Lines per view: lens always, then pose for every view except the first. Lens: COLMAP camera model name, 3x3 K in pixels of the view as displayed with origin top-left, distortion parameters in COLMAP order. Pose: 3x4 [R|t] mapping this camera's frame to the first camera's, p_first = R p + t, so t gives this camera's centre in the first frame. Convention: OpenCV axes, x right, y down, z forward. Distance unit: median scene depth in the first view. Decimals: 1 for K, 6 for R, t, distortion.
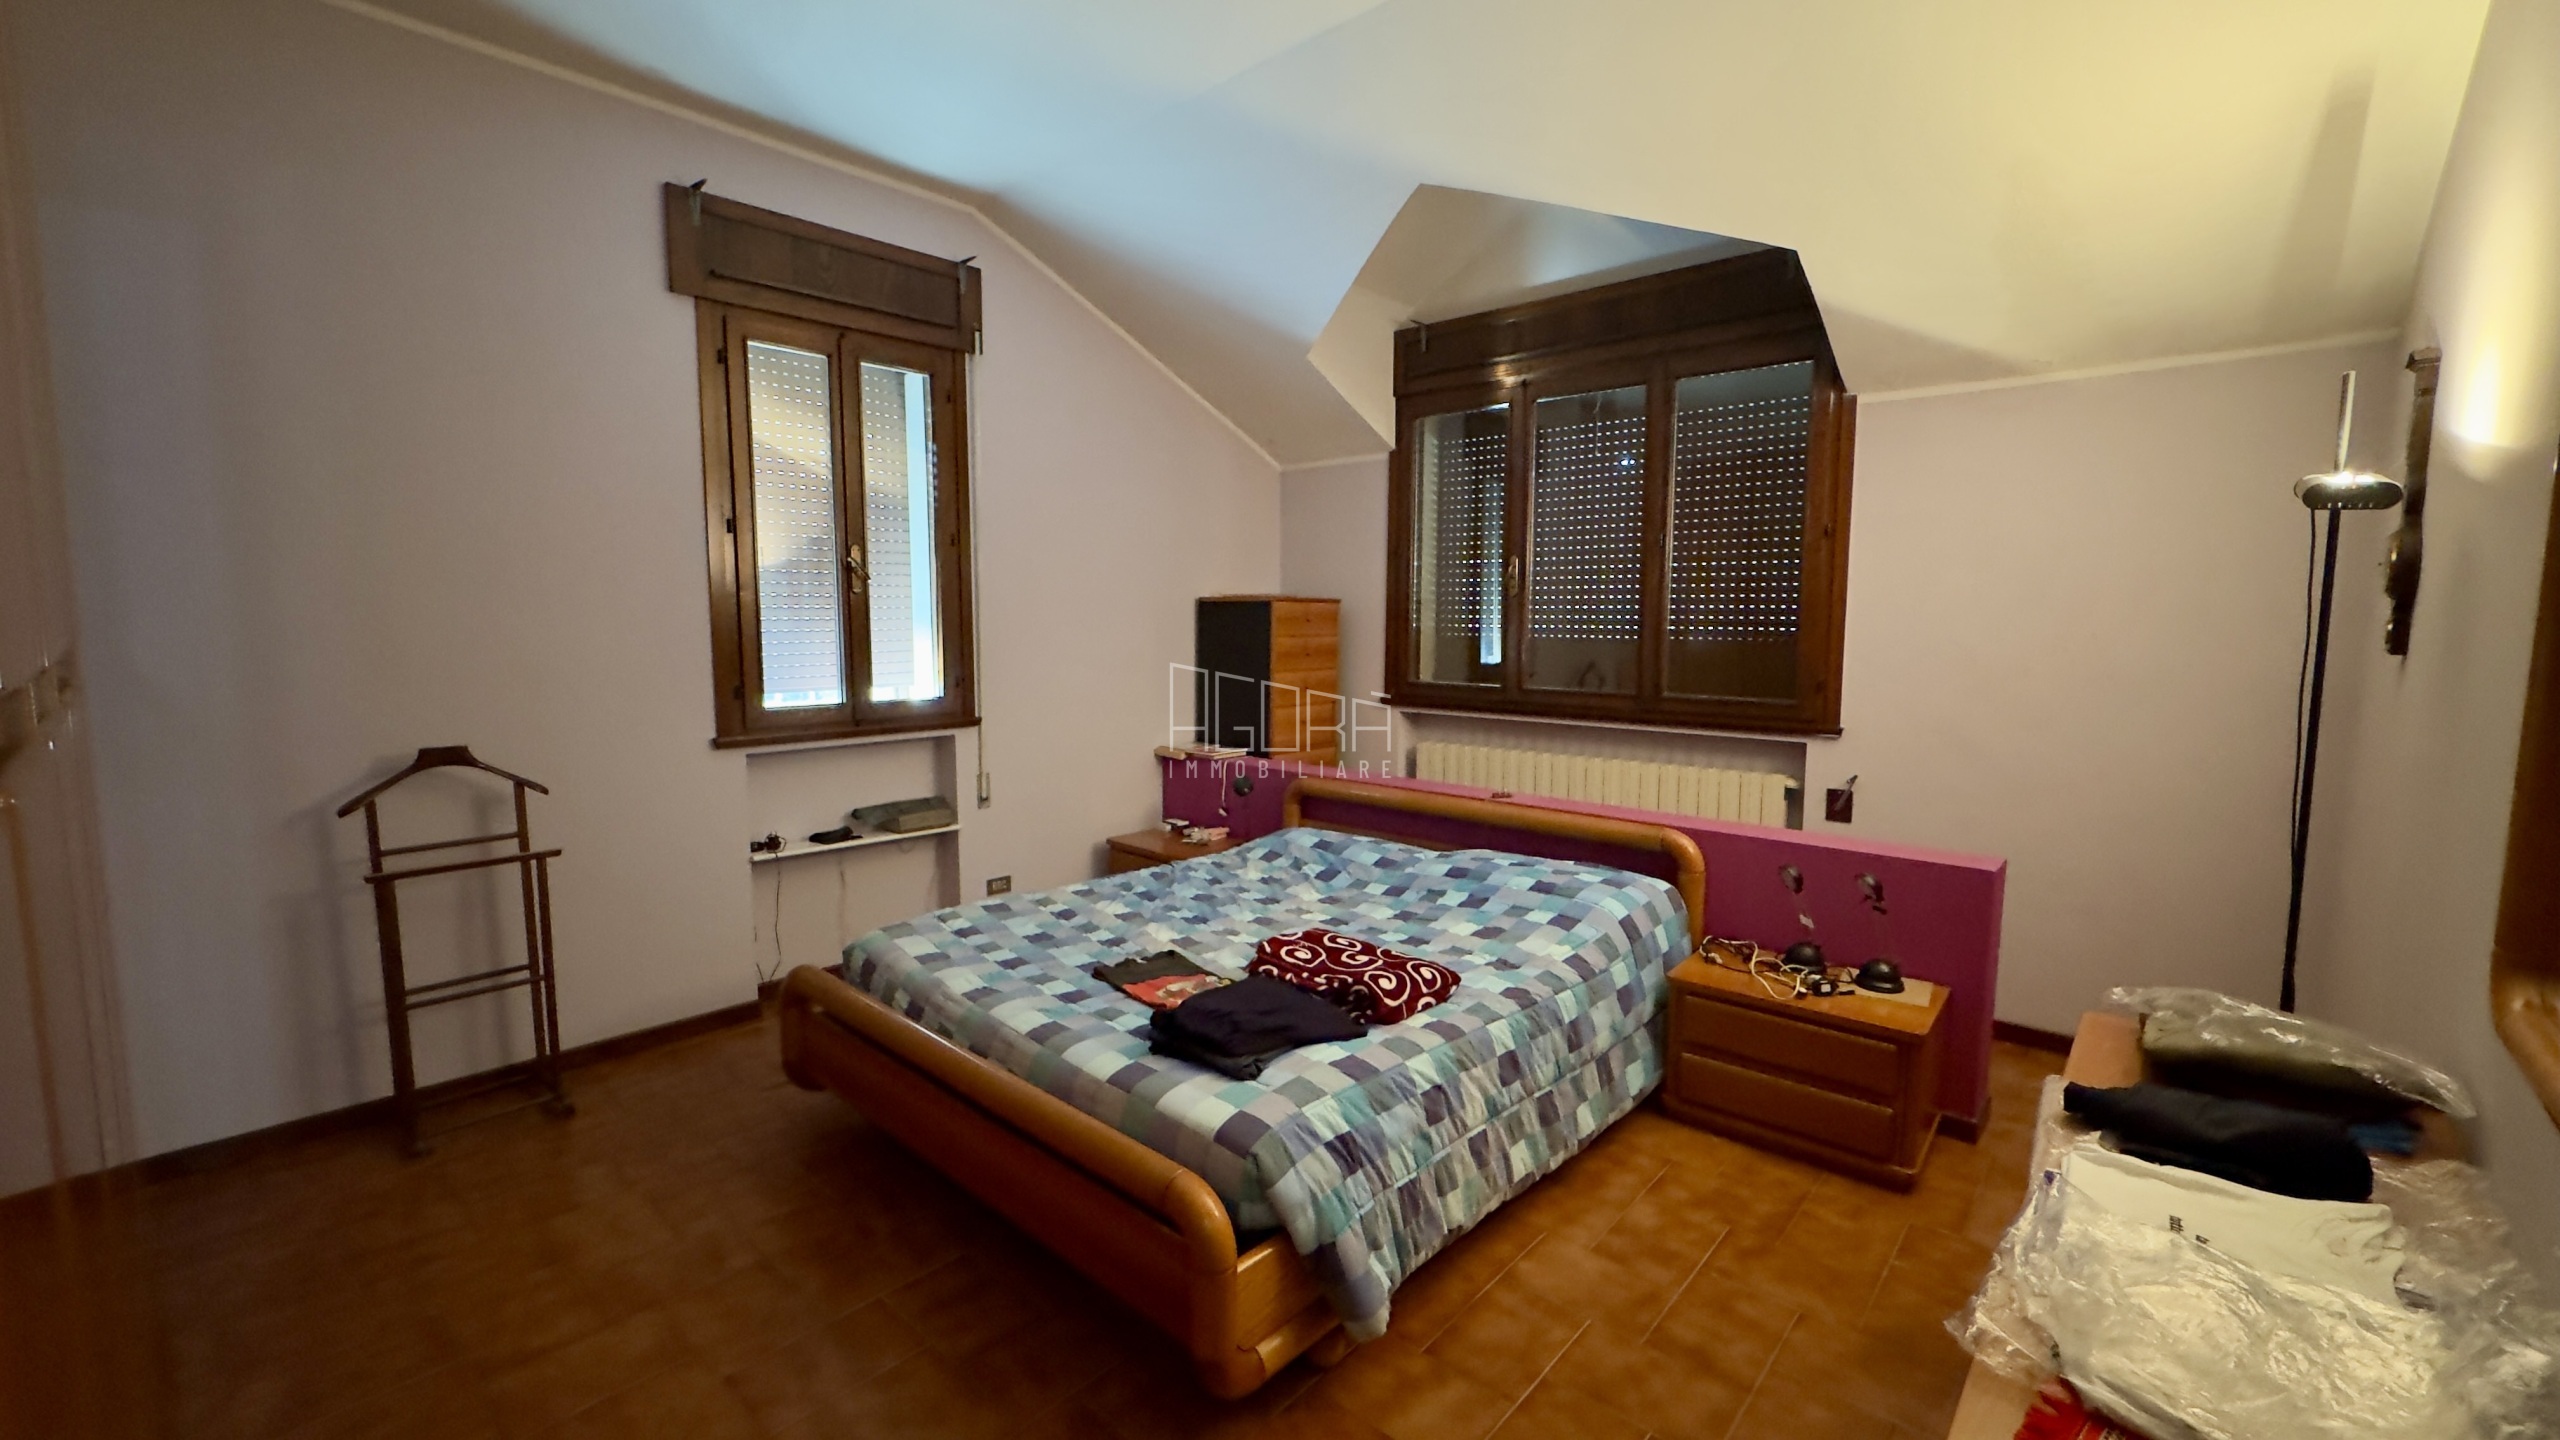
lens RADIAL K [[1026.2, 0, 1279.8], [0, 1026.2, 713.2], [0, 0, 1]] dist [-0.003774, -0.000213]
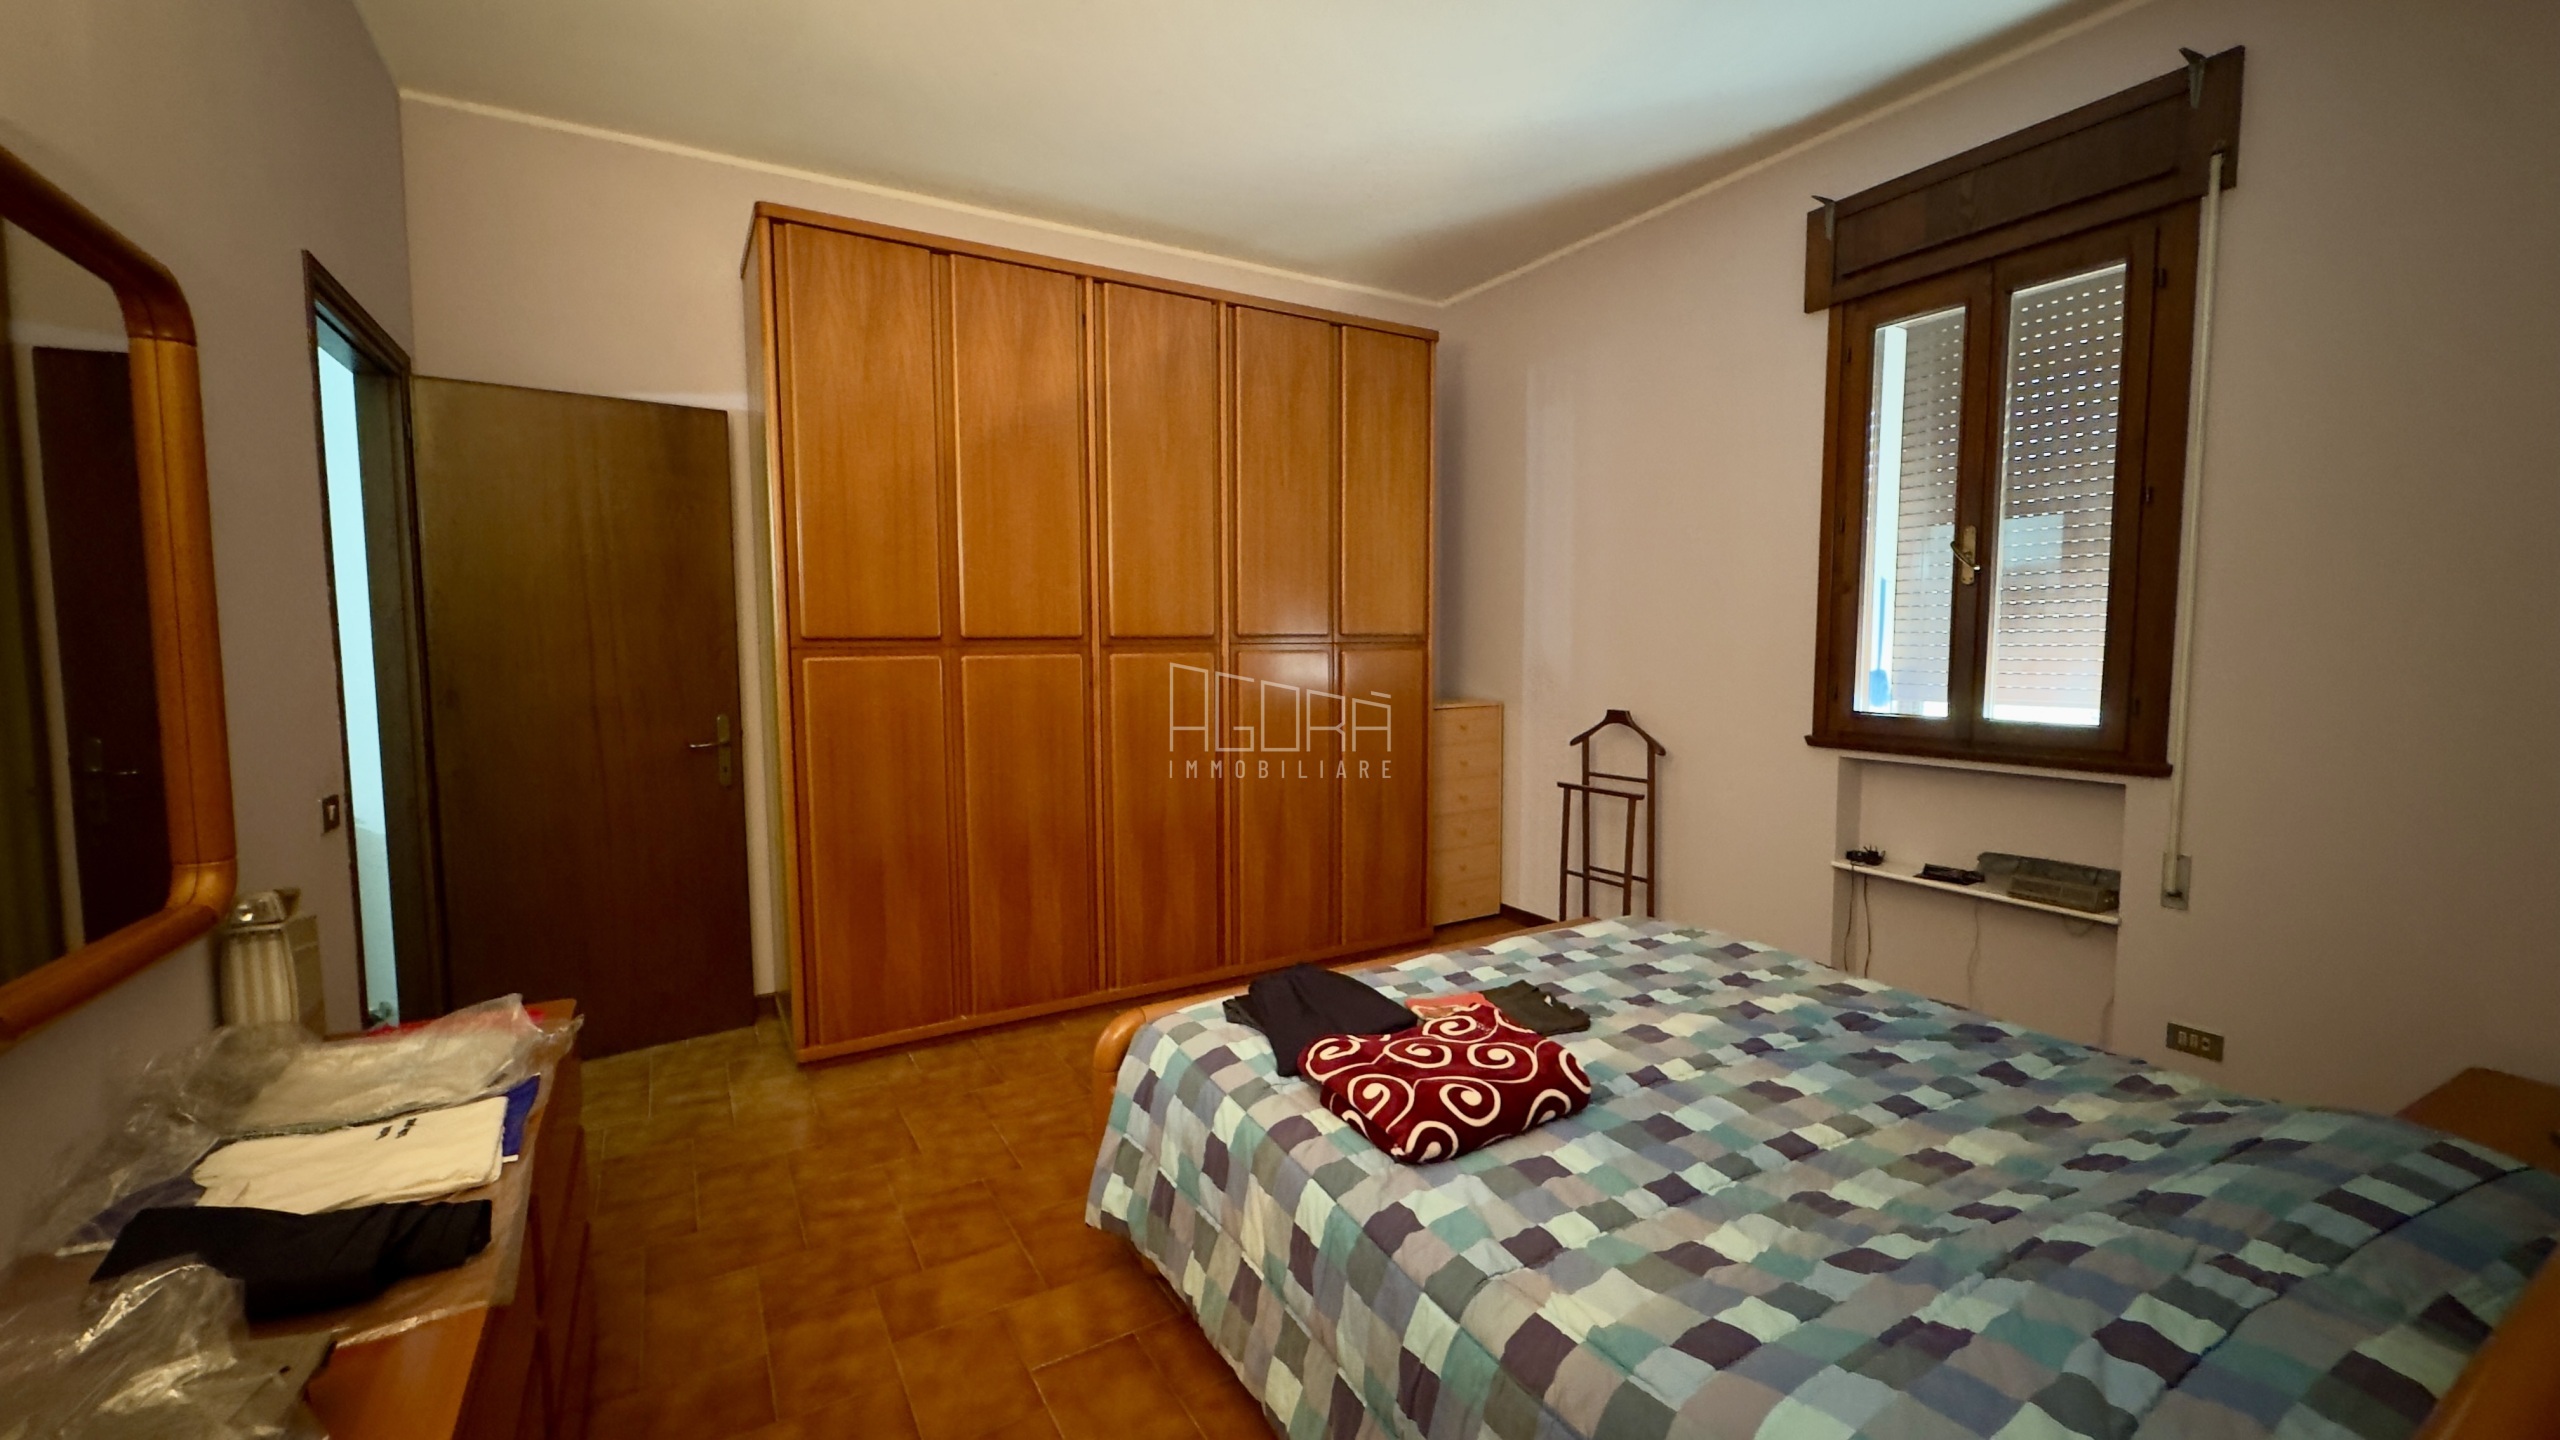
lens RADIAL K [[1026.2, 0, 1280.9], [0, 1026.2, 726.3], [0, 0, 1]] dist [-0.003774, -0.000213]
pose [[-0.299005, 0.081340, -0.950779, 0.612521], [-0.086770, 0.989915, 0.111976, -0.056235], [0.950298, 0.115981, -0.288931, 0.826196]]
